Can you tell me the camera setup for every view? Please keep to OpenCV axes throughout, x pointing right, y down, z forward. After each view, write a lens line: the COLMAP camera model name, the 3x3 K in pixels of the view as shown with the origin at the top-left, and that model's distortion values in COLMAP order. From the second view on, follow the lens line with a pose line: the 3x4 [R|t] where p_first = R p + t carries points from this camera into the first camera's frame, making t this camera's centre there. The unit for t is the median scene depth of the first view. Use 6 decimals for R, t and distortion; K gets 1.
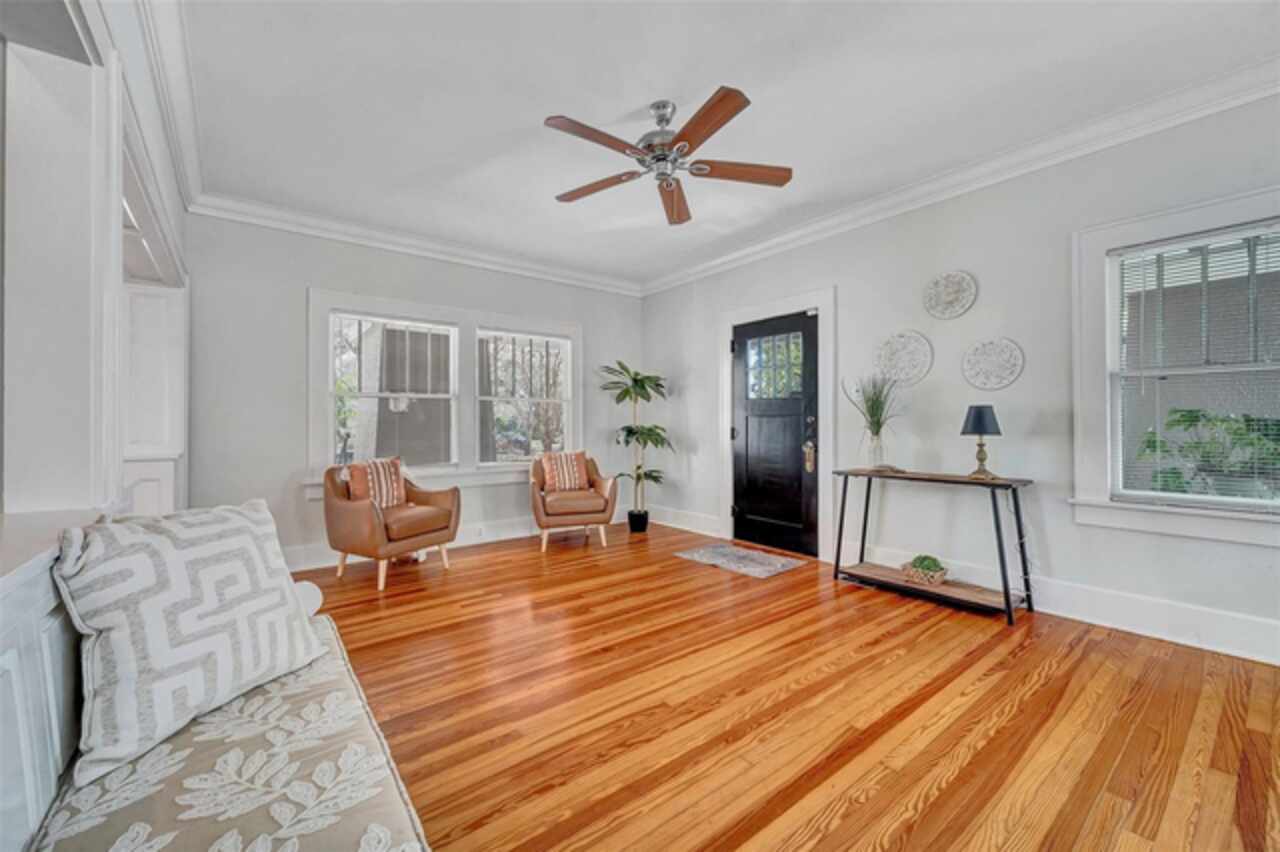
lens RADIAL K [[509.7, 0, 640.0], [0, 509.7, 420.8], [0, 0, 1]] dist [0.000348, 0.000106]
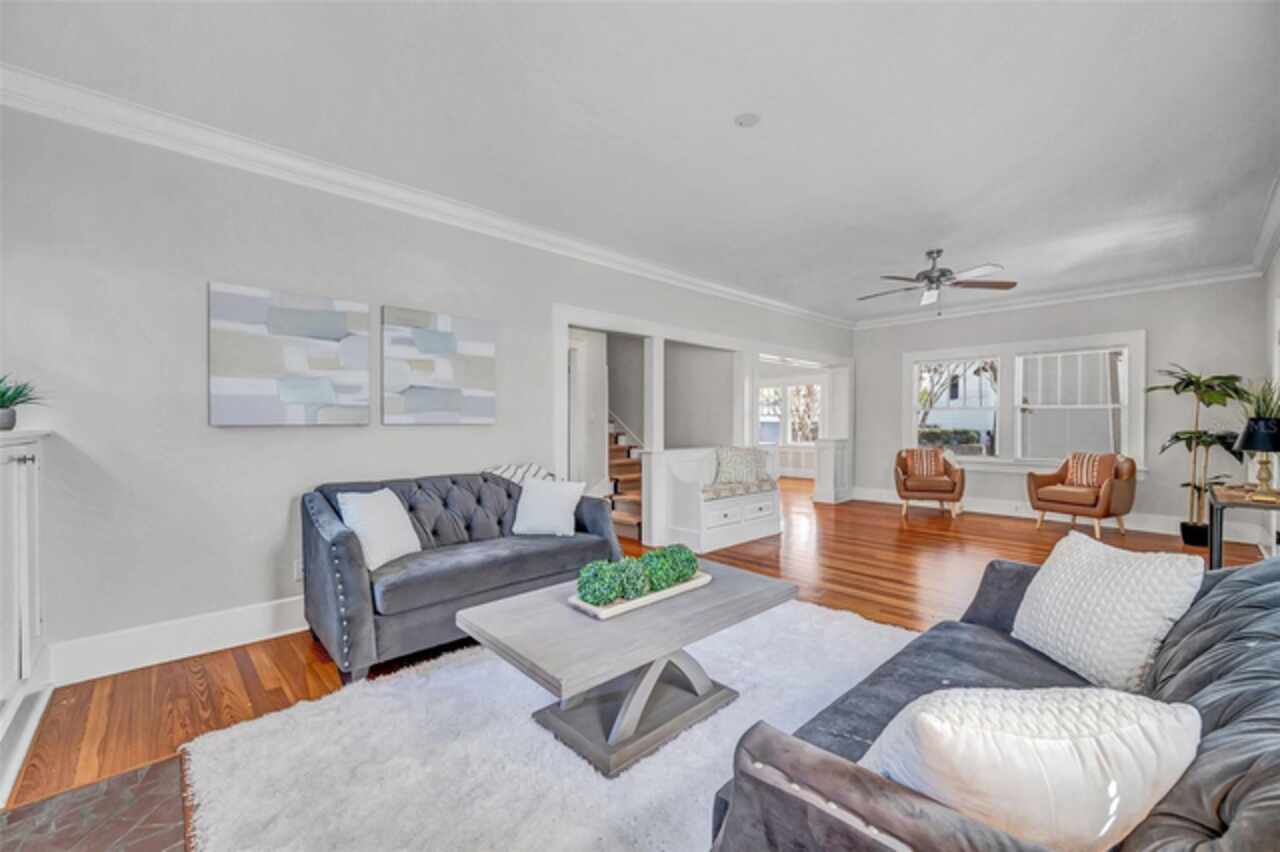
lens RADIAL K [[495.4, 0, 640.0], [0, 495.4, 426.0], [0, 0, 1]] dist [-0.002223, -0.000344]
pose [[0.077439, 0.008064, -0.996964, 1.300253], [0.006369, 0.999943, 0.008583, -0.022159], [0.996977, -0.007014, 0.077383, -0.120730]]
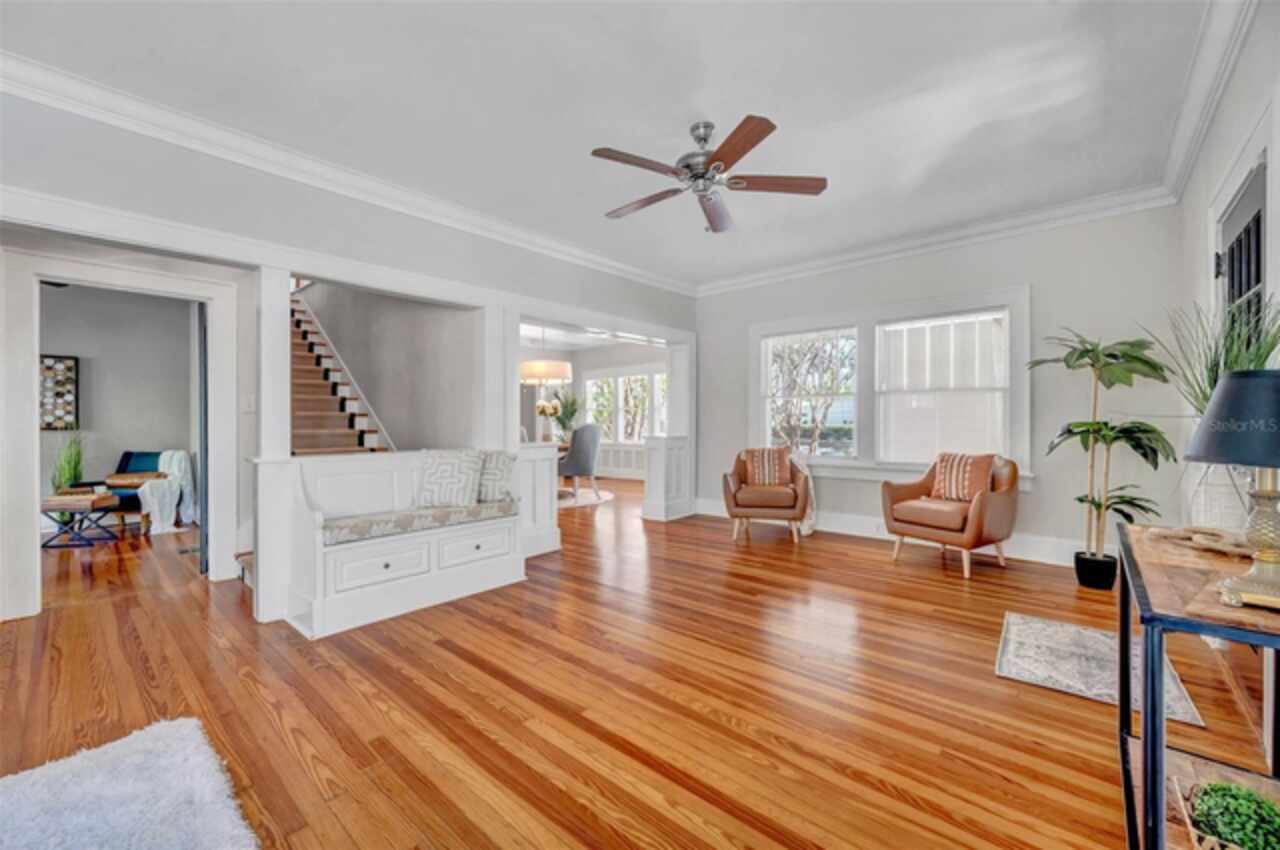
lens RADIAL K [[509.7, 0, 640.0], [0, 509.7, 419.8], [0, 0, 1]] dist [0.000348, 0.000106]
pose [[0.185067, 0.003398, -0.982720, 0.830911], [0.009336, 0.999943, 0.005216, -0.002351], [0.982682, -0.010140, 0.185025, 0.519489]]
